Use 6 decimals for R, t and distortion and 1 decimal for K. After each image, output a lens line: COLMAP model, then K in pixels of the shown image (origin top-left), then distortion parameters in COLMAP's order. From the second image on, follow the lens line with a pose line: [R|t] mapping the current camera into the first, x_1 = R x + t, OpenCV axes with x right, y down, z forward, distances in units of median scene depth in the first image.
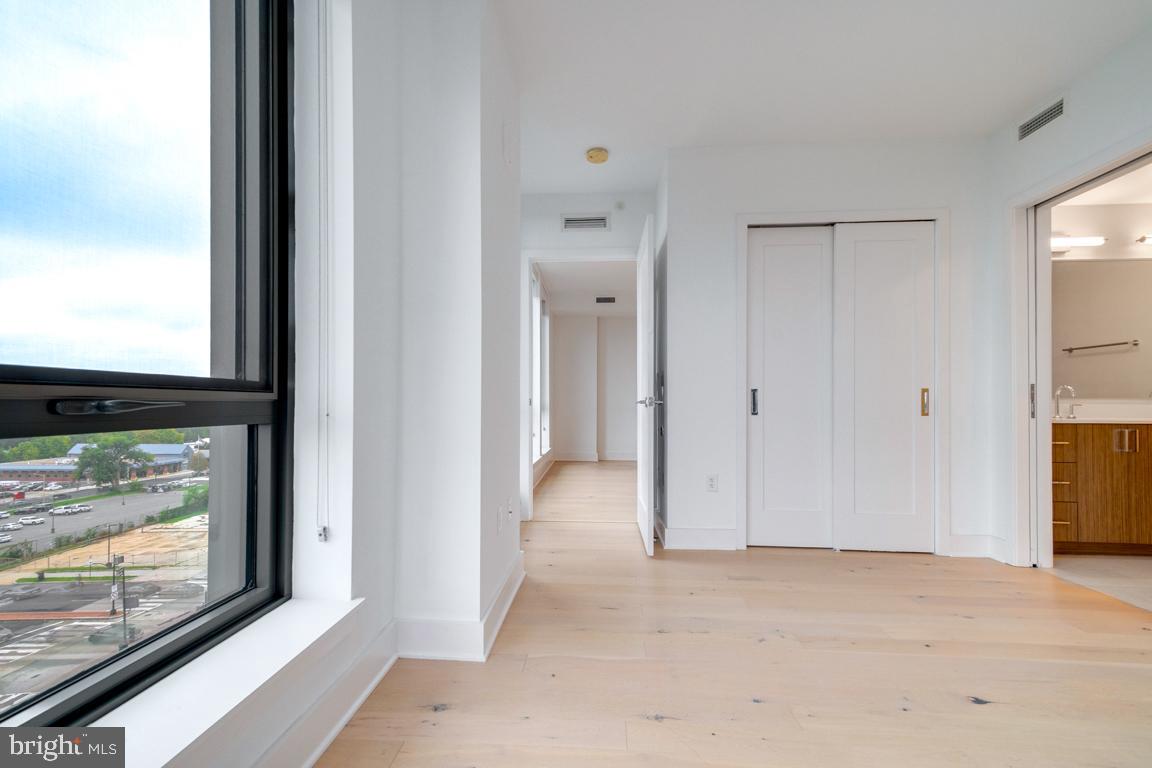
lens RADIAL K [[520.5, 0, 572.1], [0, 520.5, 397.6], [0, 0, 1]] dist [0.009811, -0.000331]
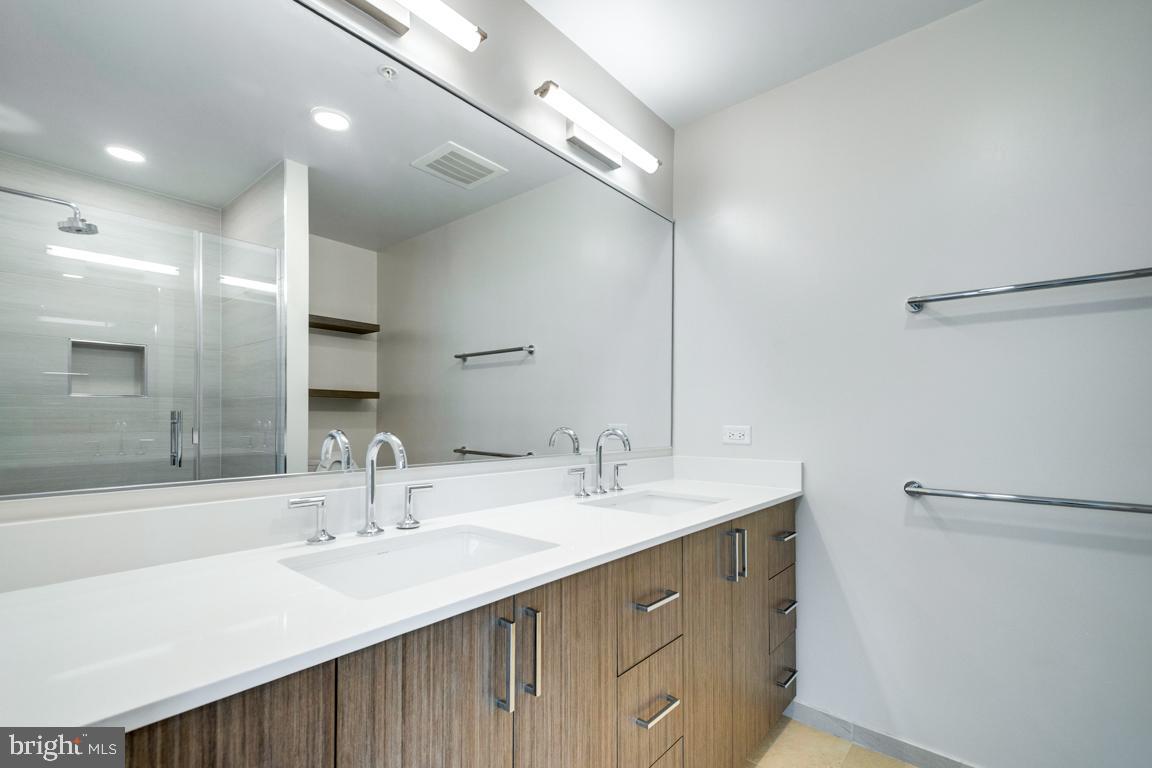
lens RADIAL K [[520.5, 0, 572.1], [0, 520.5, 397.6], [0, 0, 1]] dist [0.009811, -0.000331]
pose [[0.618562, 0.022583, 0.785412, 0.585007], [-0.001671, 0.999622, -0.027426, -0.025306], [-0.785734, 0.015652, 0.618366, 0.550772]]
